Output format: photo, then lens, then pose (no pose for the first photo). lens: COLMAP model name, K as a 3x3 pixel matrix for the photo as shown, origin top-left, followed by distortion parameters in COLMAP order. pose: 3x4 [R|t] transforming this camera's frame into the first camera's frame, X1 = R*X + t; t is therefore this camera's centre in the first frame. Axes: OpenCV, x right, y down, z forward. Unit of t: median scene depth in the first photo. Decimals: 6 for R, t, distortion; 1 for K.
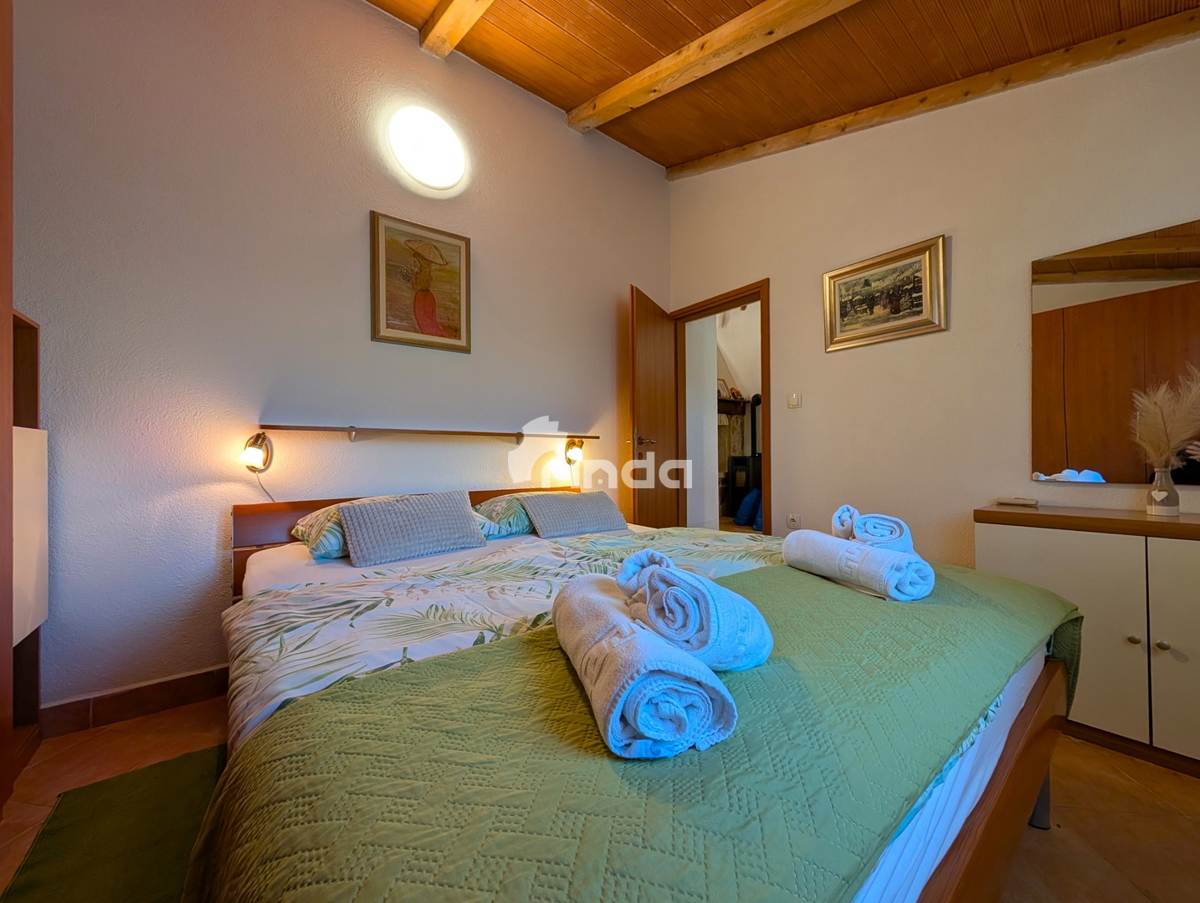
lens RADIAL K [[452.0, 0, 604.0], [0, 452.0, 455.0], [0, 0, 1]] dist [0.000008, 0.000128]
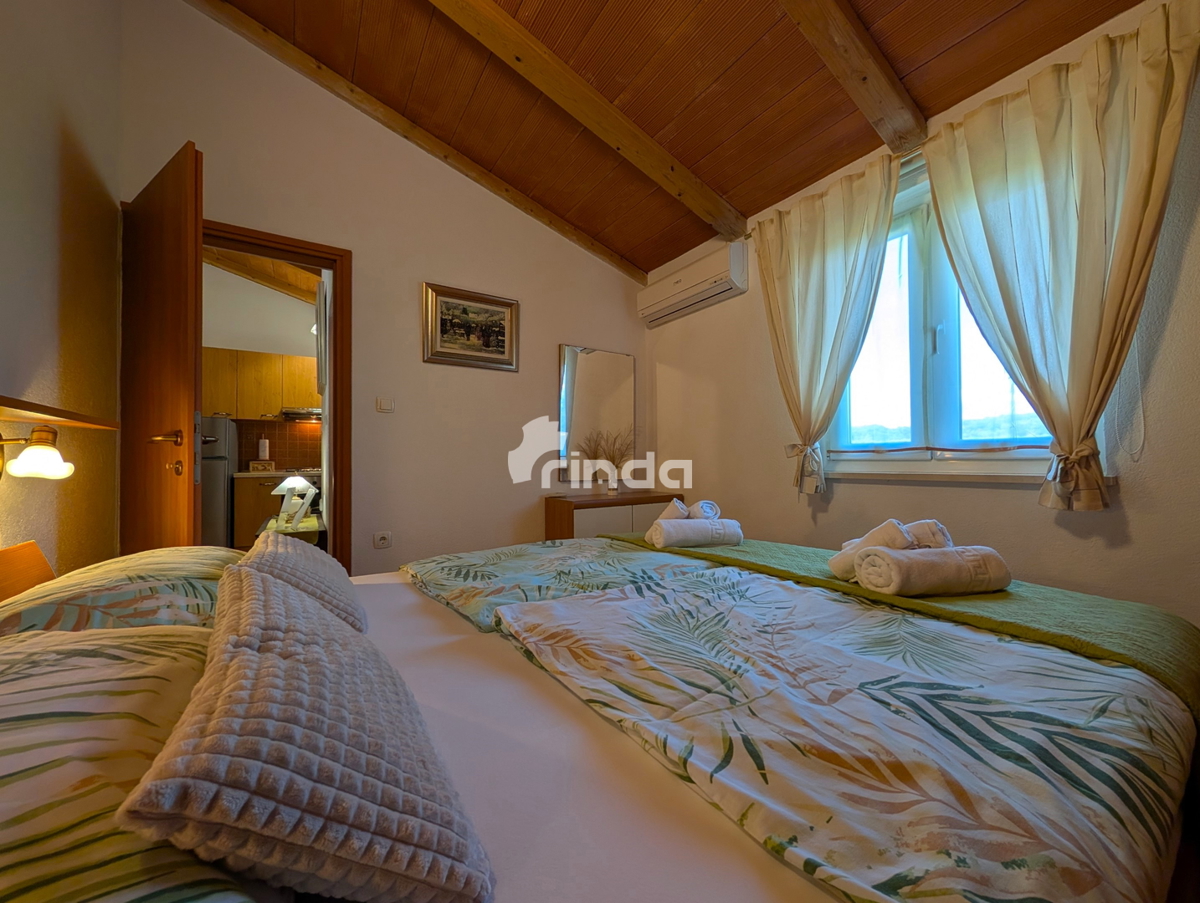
lens RADIAL K [[452.0, 0, 604.0], [0, 452.0, 455.0], [0, 0, 1]] dist [0.000008, 0.000128]
pose [[0.087239, 0.022339, 0.995937, -0.506383], [0.002332, 0.999741, -0.022629, 0.001410], [-0.996185, 0.004297, 0.087164, 0.575010]]
